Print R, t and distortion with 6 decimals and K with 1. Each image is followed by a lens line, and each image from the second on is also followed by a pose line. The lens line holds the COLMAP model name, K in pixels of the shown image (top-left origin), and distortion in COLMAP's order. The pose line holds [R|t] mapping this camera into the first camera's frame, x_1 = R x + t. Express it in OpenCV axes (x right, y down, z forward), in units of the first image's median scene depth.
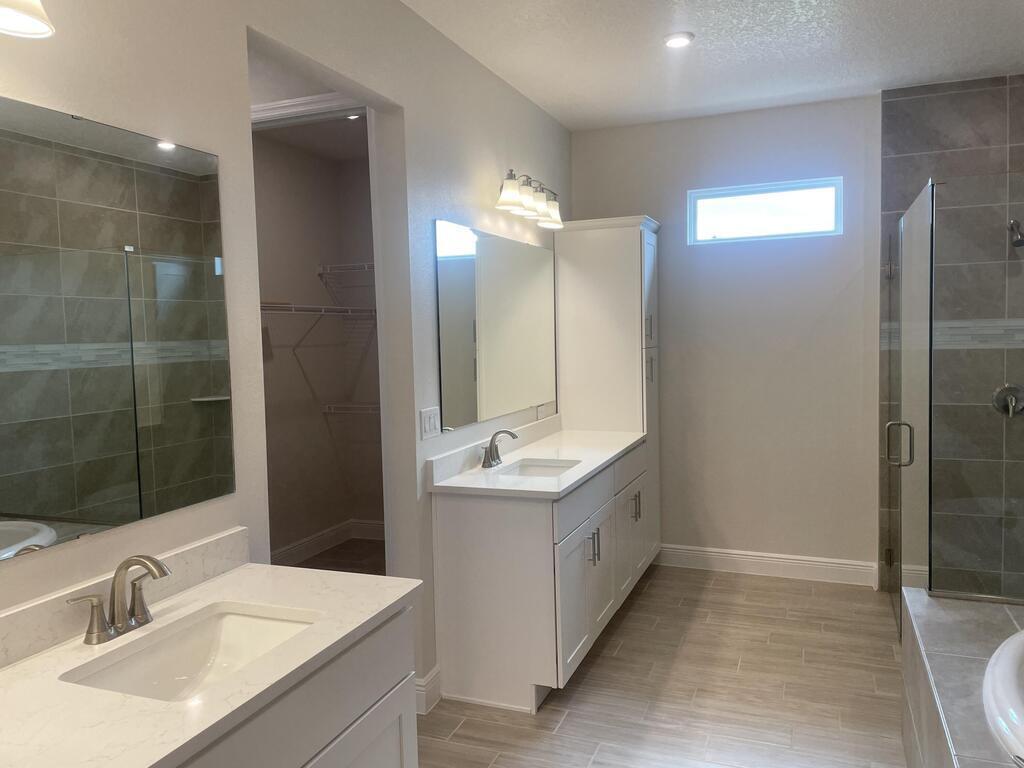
lens RADIAL K [[769.6, 0, 516.3], [0, 769.6, 382.4], [0, 0, 1]] dist [0.121829, -0.149095]
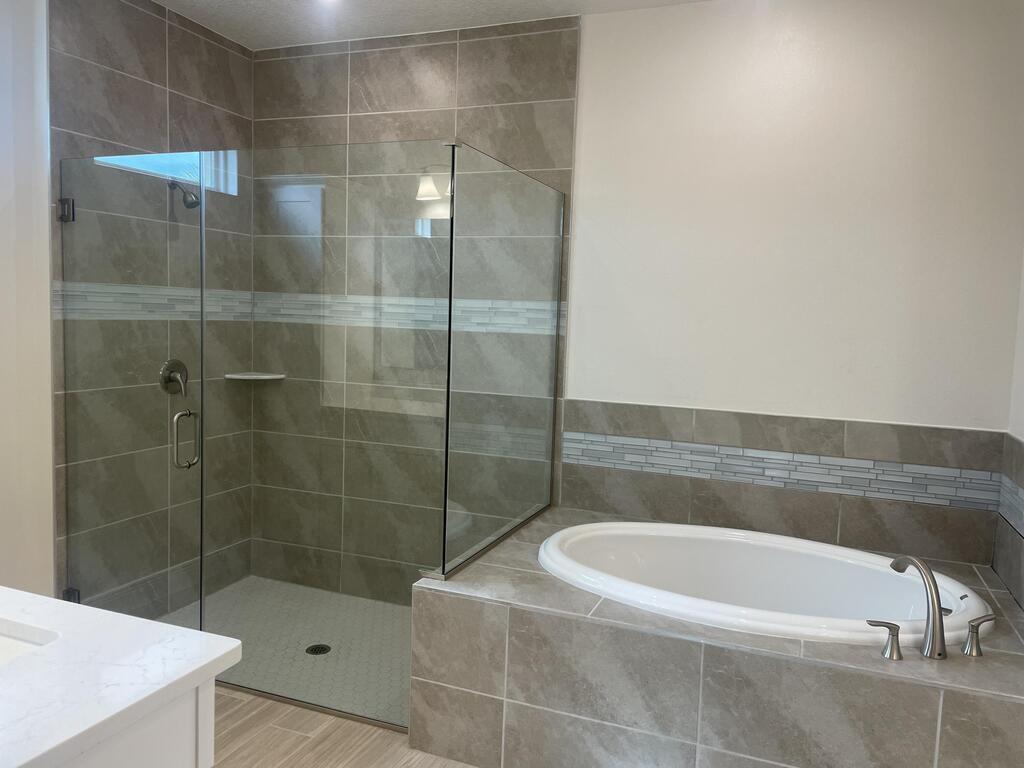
lens RADIAL K [[769.6, 0, 516.3], [0, 769.6, 382.4], [0, 0, 1]] dist [0.121829, -0.149095]
pose [[-0.004822, -0.072844, 0.997332, -0.275895], [0.024757, 0.997029, 0.072941, -0.027224], [-0.999682, 0.025043, -0.003004, 0.602895]]
